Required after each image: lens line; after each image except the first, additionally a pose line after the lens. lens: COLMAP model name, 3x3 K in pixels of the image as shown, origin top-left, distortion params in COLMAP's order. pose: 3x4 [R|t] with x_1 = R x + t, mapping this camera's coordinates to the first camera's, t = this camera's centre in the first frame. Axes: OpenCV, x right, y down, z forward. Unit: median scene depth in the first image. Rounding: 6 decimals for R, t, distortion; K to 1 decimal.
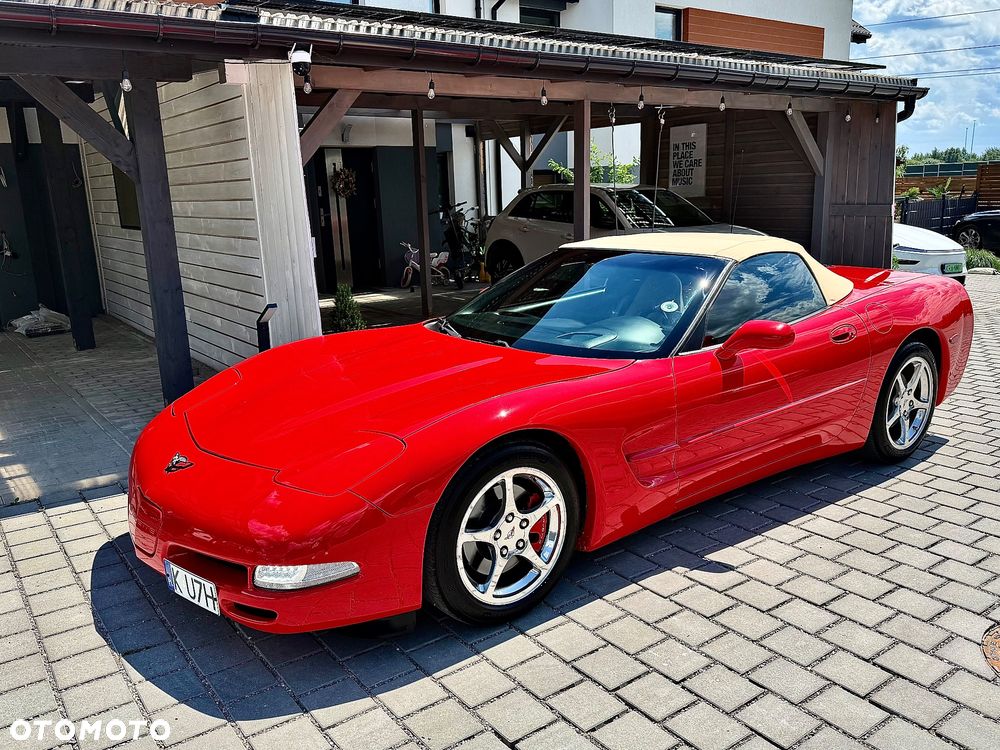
lens RADIAL K [[795.6, 0, 497.2], [0, 795.6, 377.8], [0, 0, 1]] dist [0.092080, -0.177704]
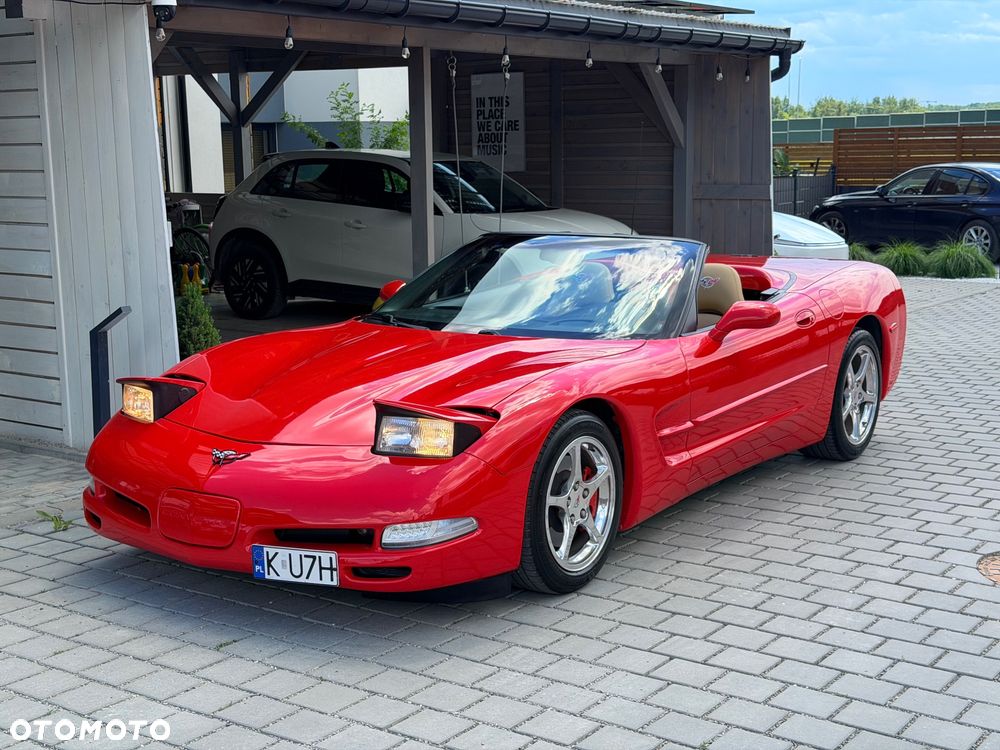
lens RADIAL K [[1389.3, 0, 501.3], [0, 1389.3, 378.7], [0, 0, 1]] dist [0.119482, -0.172317]
pose [[0.951003, -0.034601, 0.307241, -0.382724], [0.055824, 0.996603, -0.060555, 0.086216], [-0.304101, 0.074740, 0.949703, -0.423058]]
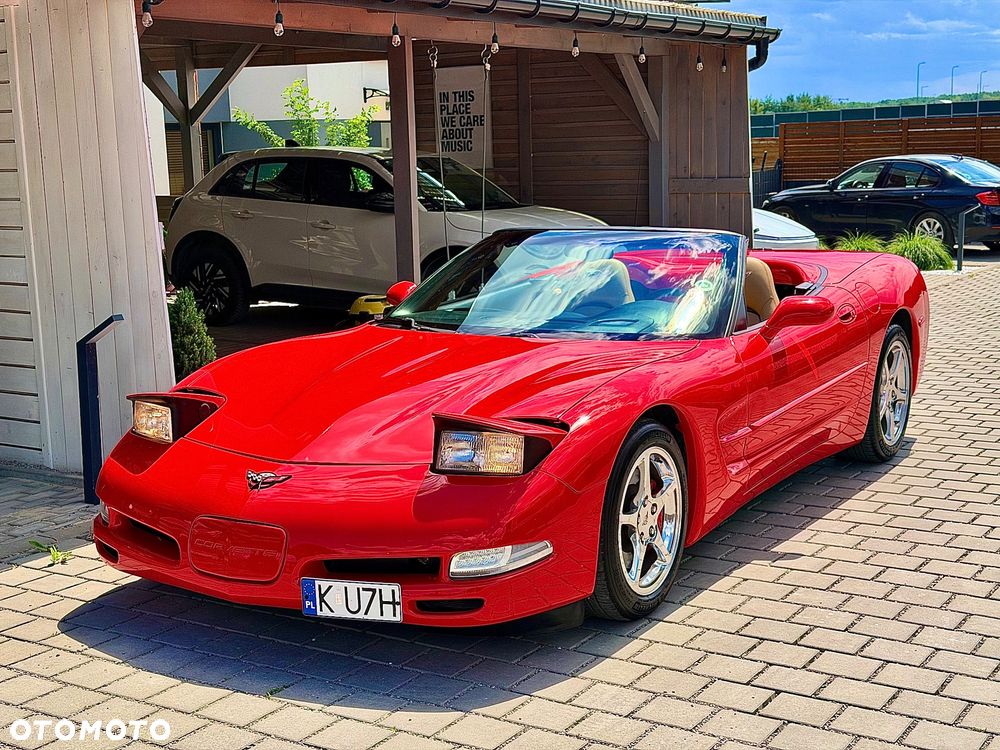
lens RADIAL K [[1389.3, 0, 501.3], [0, 1389.3, 378.7], [0, 0, 1]] dist [0.119482, -0.172317]
pose [[0.932817, -0.054842, 0.356154, -0.442113], [0.080546, 0.995077, -0.057734, 0.068827], [-0.351234, 0.082542, 0.932642, -0.299430]]
